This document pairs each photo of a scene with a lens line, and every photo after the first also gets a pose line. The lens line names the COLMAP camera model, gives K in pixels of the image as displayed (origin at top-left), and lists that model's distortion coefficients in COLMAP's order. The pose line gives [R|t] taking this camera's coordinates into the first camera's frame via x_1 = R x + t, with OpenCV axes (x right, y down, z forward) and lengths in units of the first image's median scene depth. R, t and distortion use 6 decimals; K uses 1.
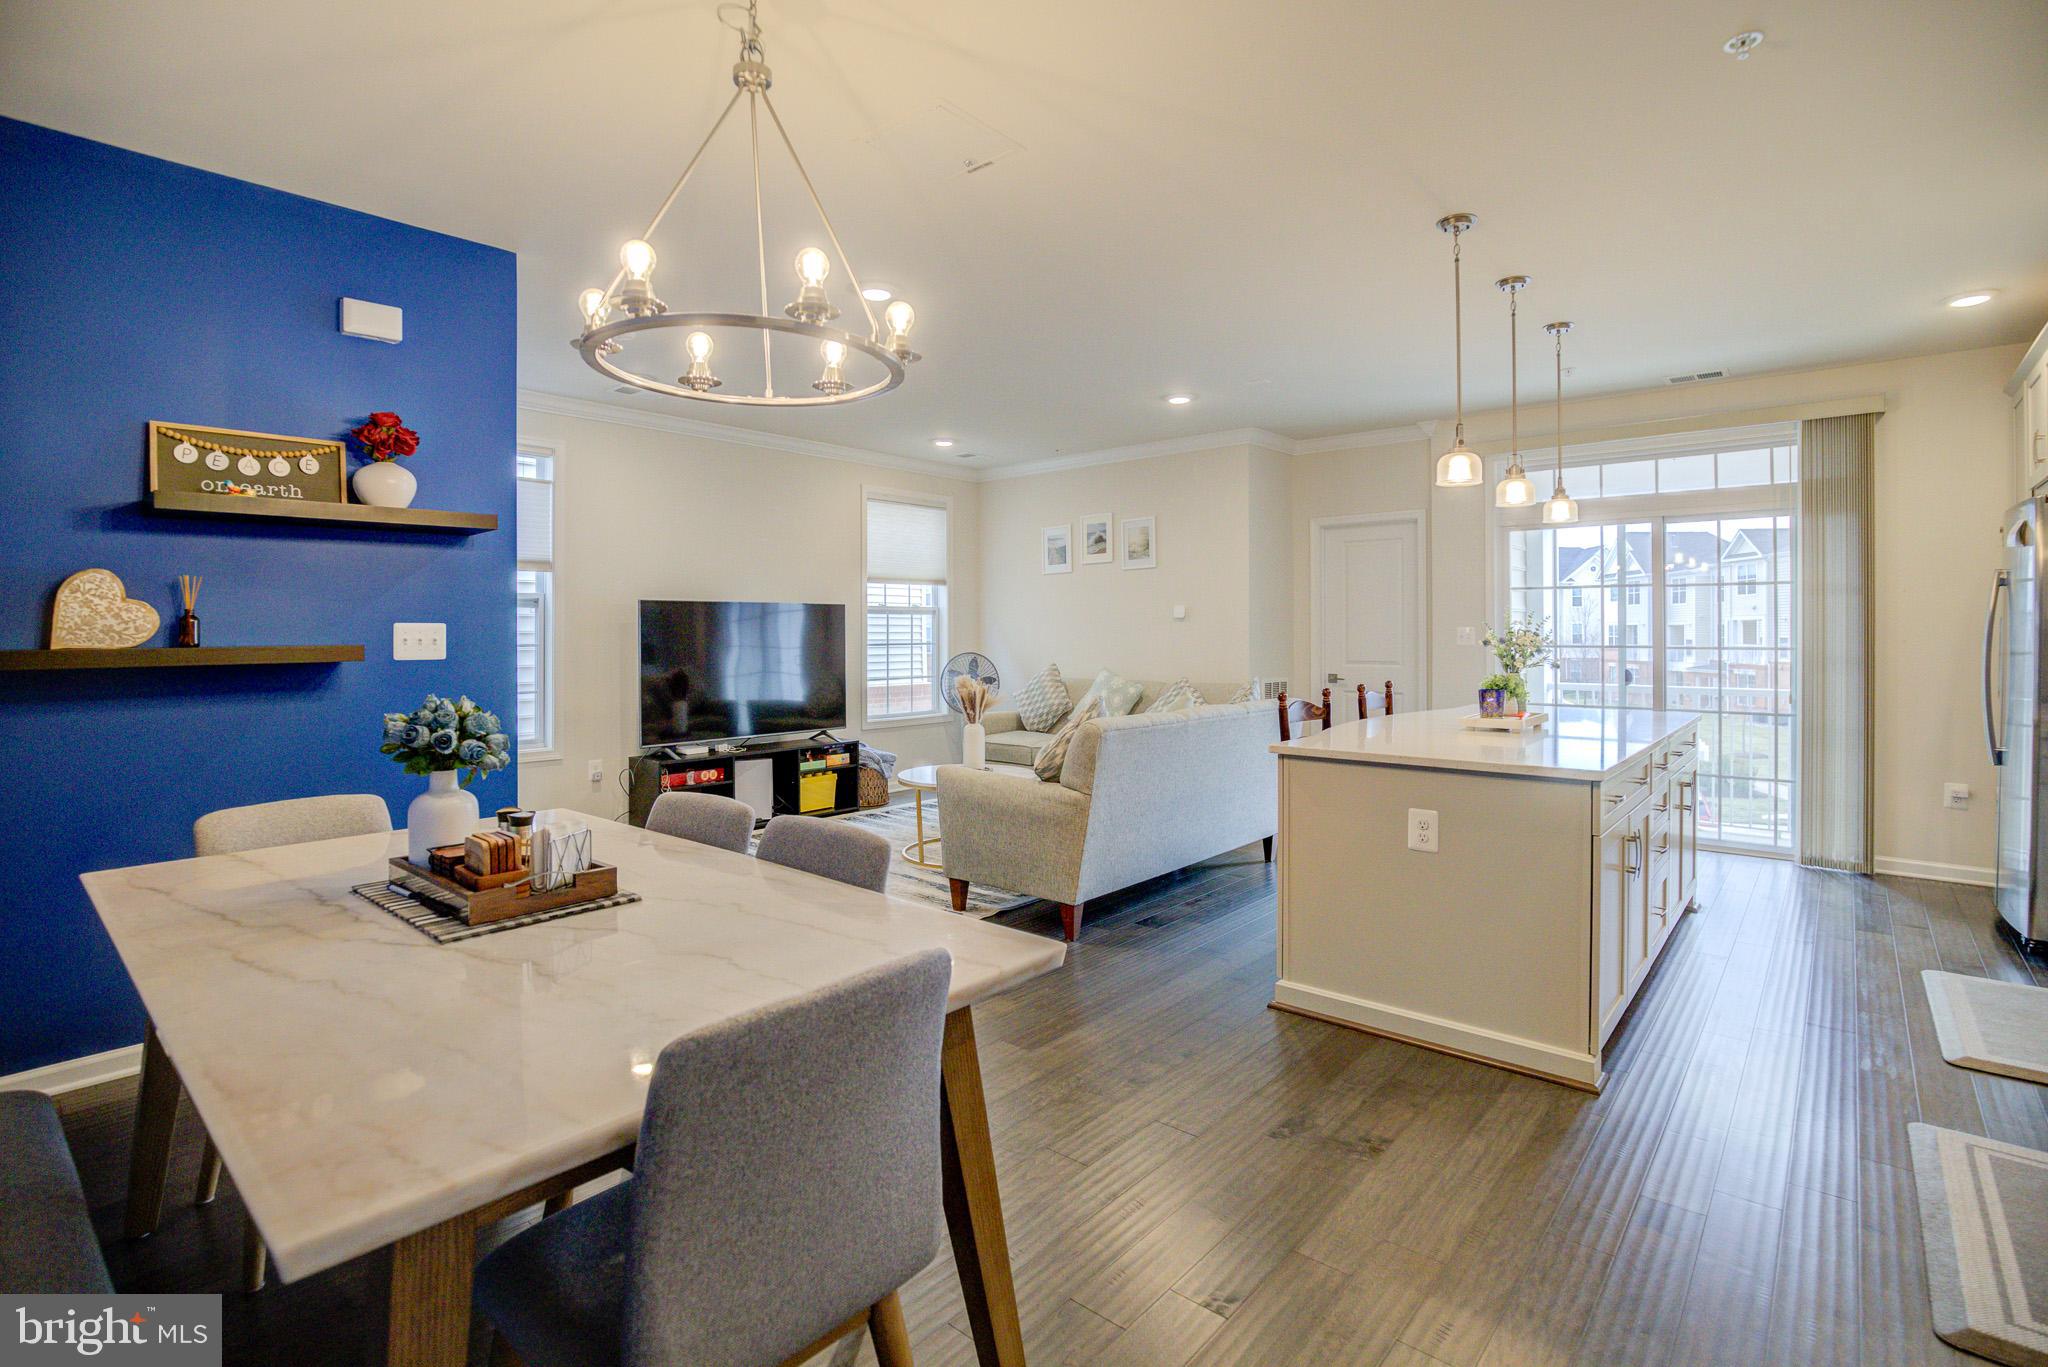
lens RADIAL K [[966.7, 0, 1024.0], [0, 966.7, 683.5], [0, 0, 1]] dist [-0.000304, -0.000057]
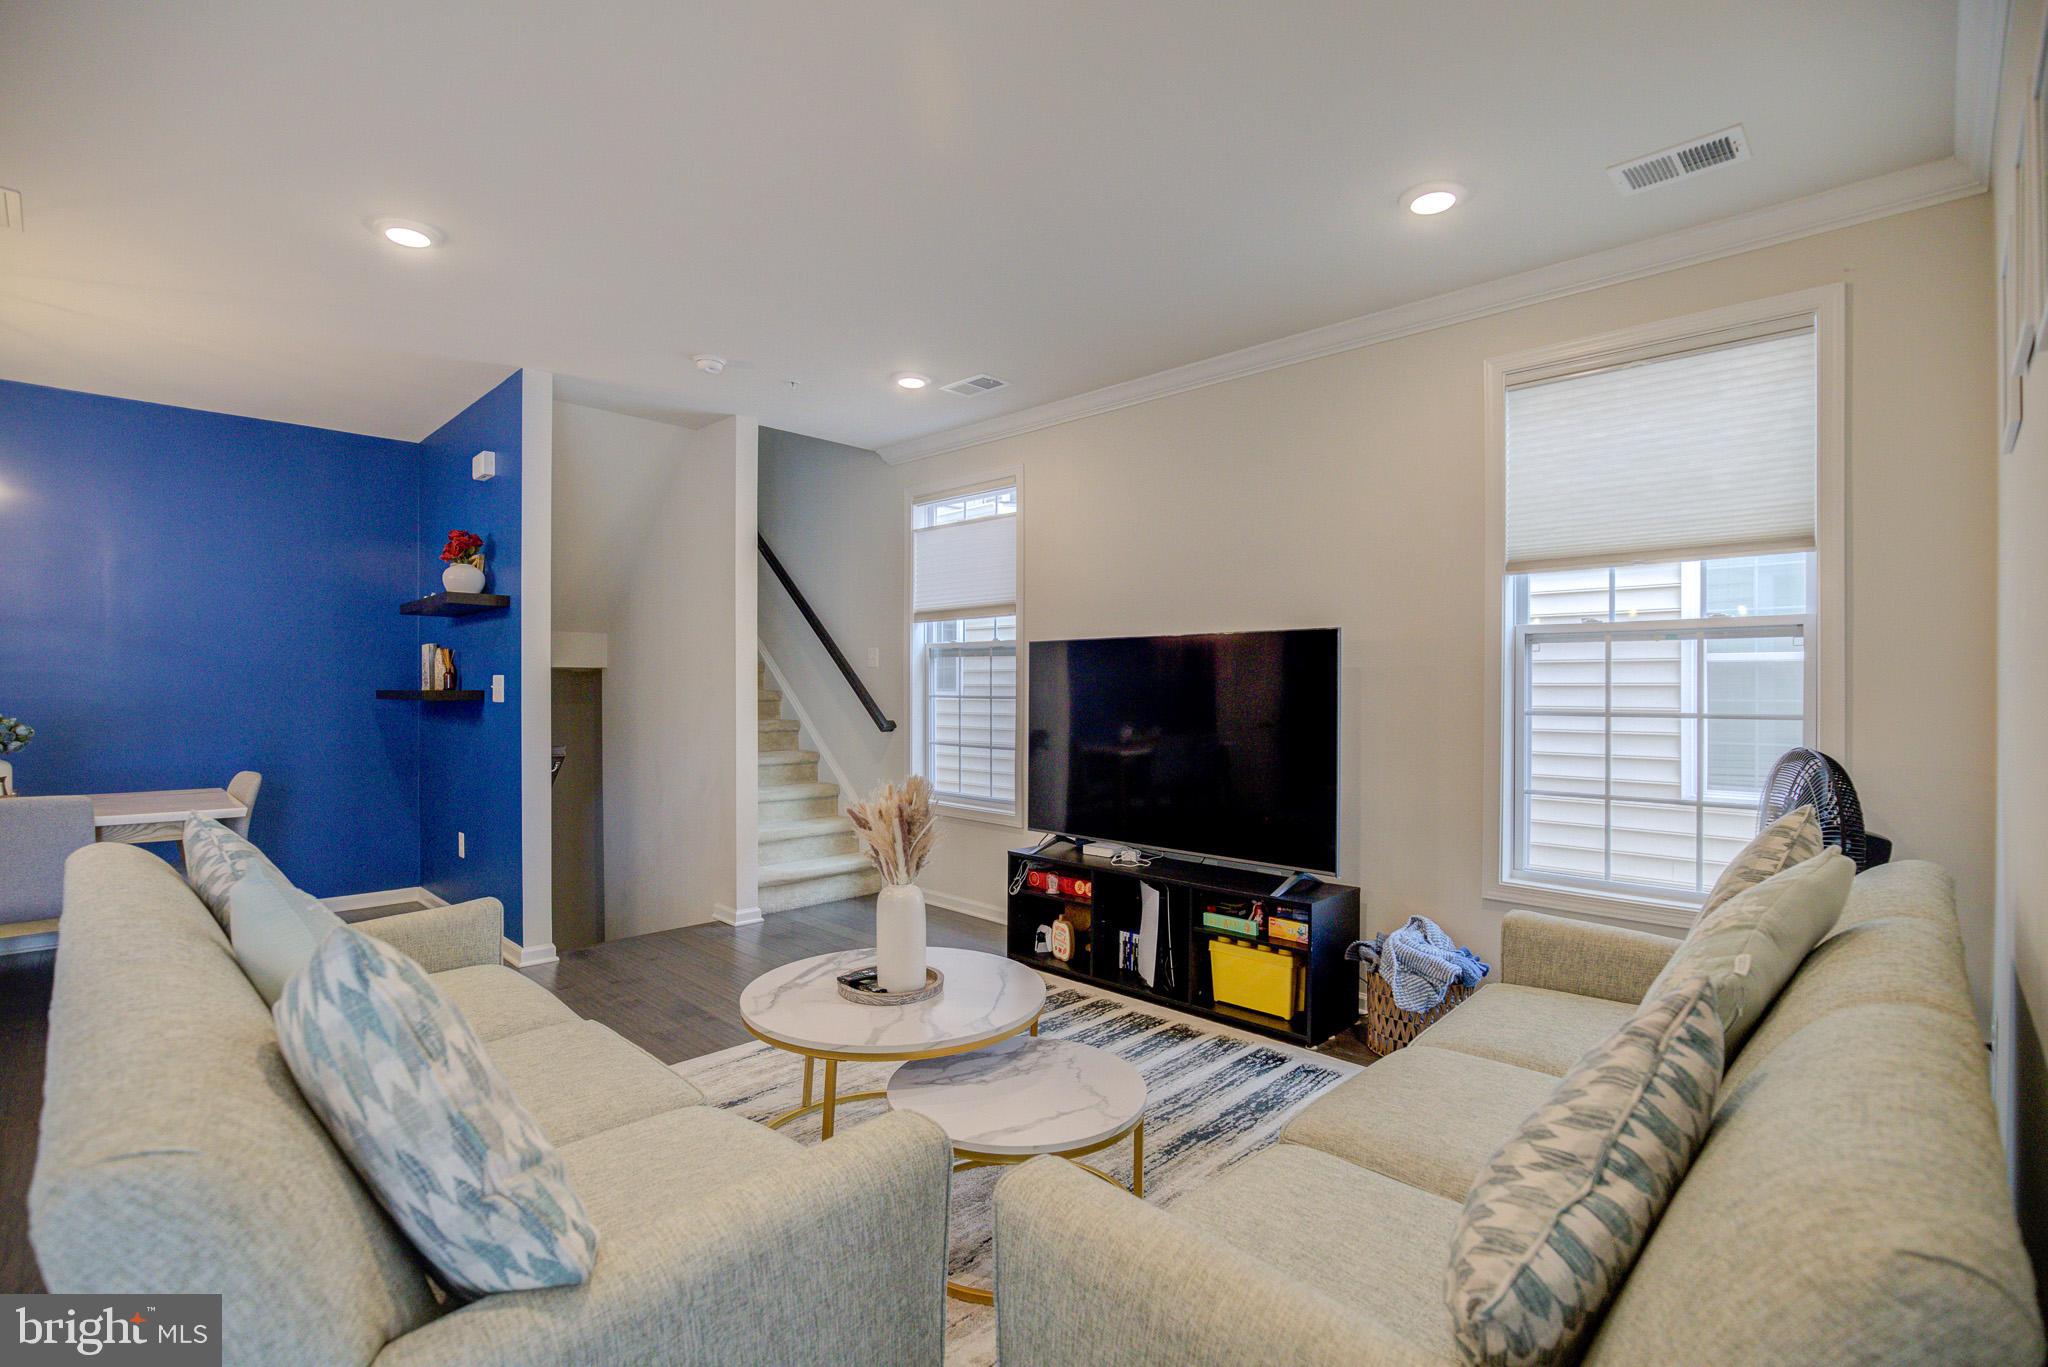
lens RADIAL K [[966.7, 0, 1024.0], [0, 966.7, 683.5], [0, 0, 1]] dist [-0.000304, -0.000057]
pose [[-0.072677, 0.017791, -0.997197, 0.304031], [-0.049147, 0.998562, 0.021398, -0.052763], [0.996144, 0.050565, -0.071699, 0.828007]]
